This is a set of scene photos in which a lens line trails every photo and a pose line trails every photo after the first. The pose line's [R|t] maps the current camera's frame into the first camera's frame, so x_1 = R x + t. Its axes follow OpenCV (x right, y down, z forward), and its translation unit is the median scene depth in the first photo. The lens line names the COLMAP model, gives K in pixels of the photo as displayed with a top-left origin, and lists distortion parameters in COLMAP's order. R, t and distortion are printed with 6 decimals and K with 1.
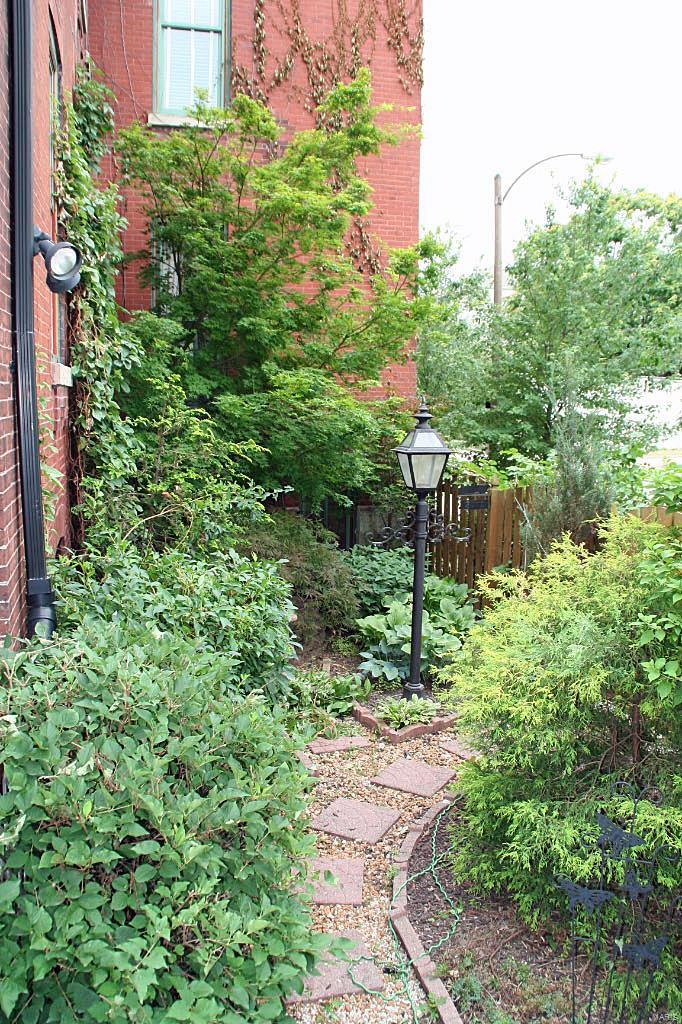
lens RADIAL K [[865.9, 0, 348.5], [0, 865.9, 514.7], [0, 0, 1]] dist [-0.161023, 0.100970]
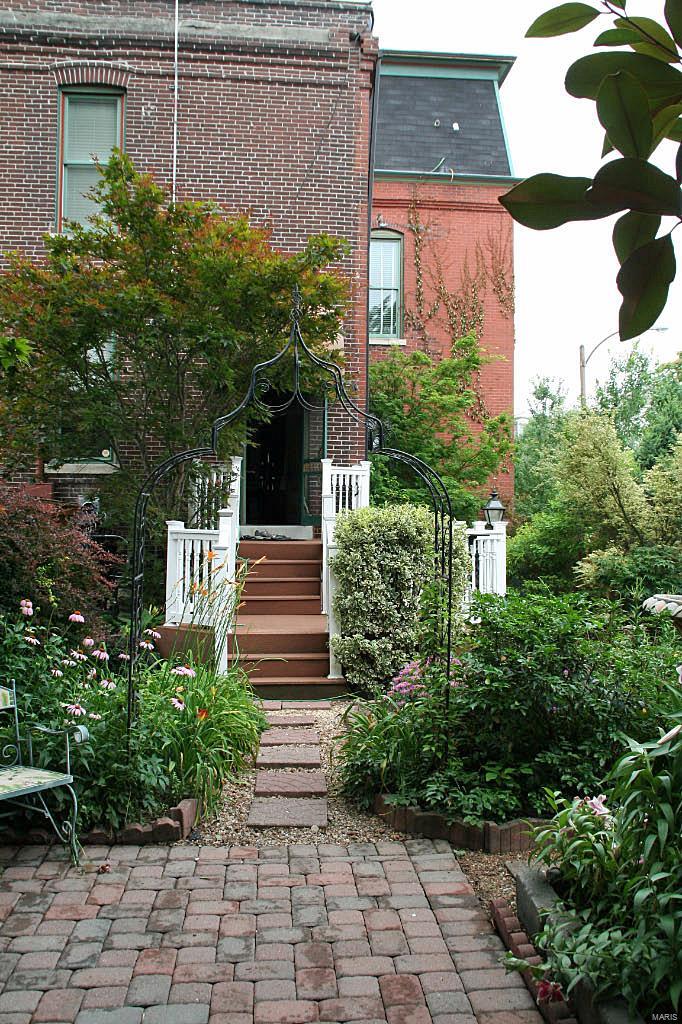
lens RADIAL K [[985.3, 0, 341.1], [0, 985.3, 515.4], [0, 0, 1]] dist [-0.060602, 0.000000]
pose [[0.985750, -0.009805, -0.167934, 0.106159], [-0.014944, 0.989249, -0.145478, 0.288732], [0.167555, 0.145914, 0.975005, -1.421795]]
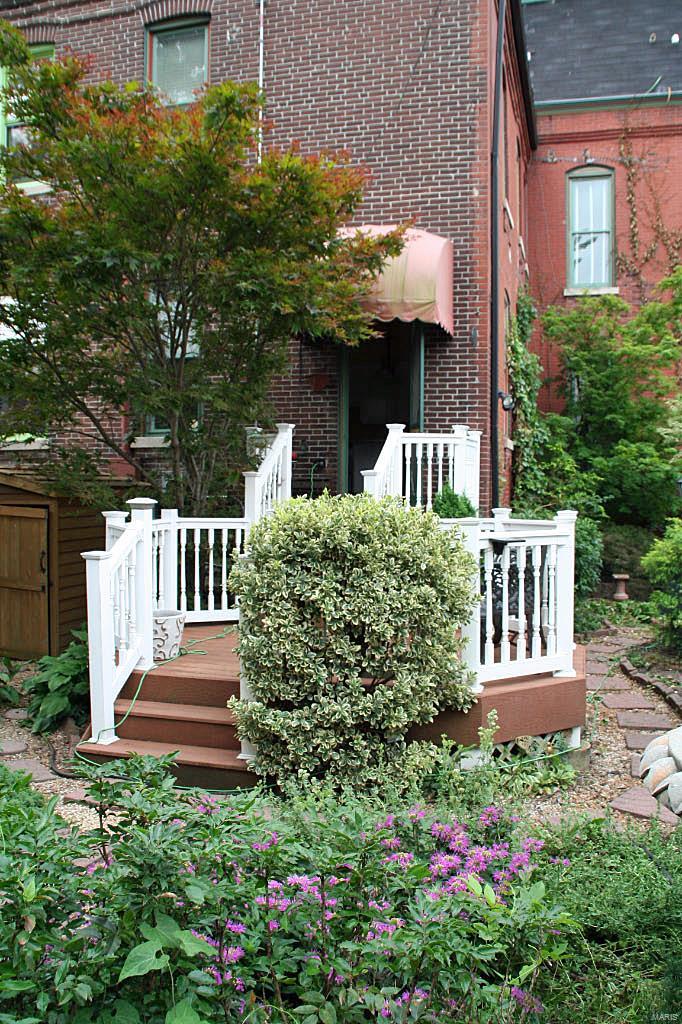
lens RADIAL K [[865.9, 0, 336.4], [0, 865.9, 530.3], [0, 0, 1]] dist [-0.161023, 0.100970]
pose [[0.864632, 0.015537, -0.502166, 0.292714], [-0.059132, 0.995722, -0.071006, 0.177842], [0.498914, 0.091088, 0.861851, -0.826452]]
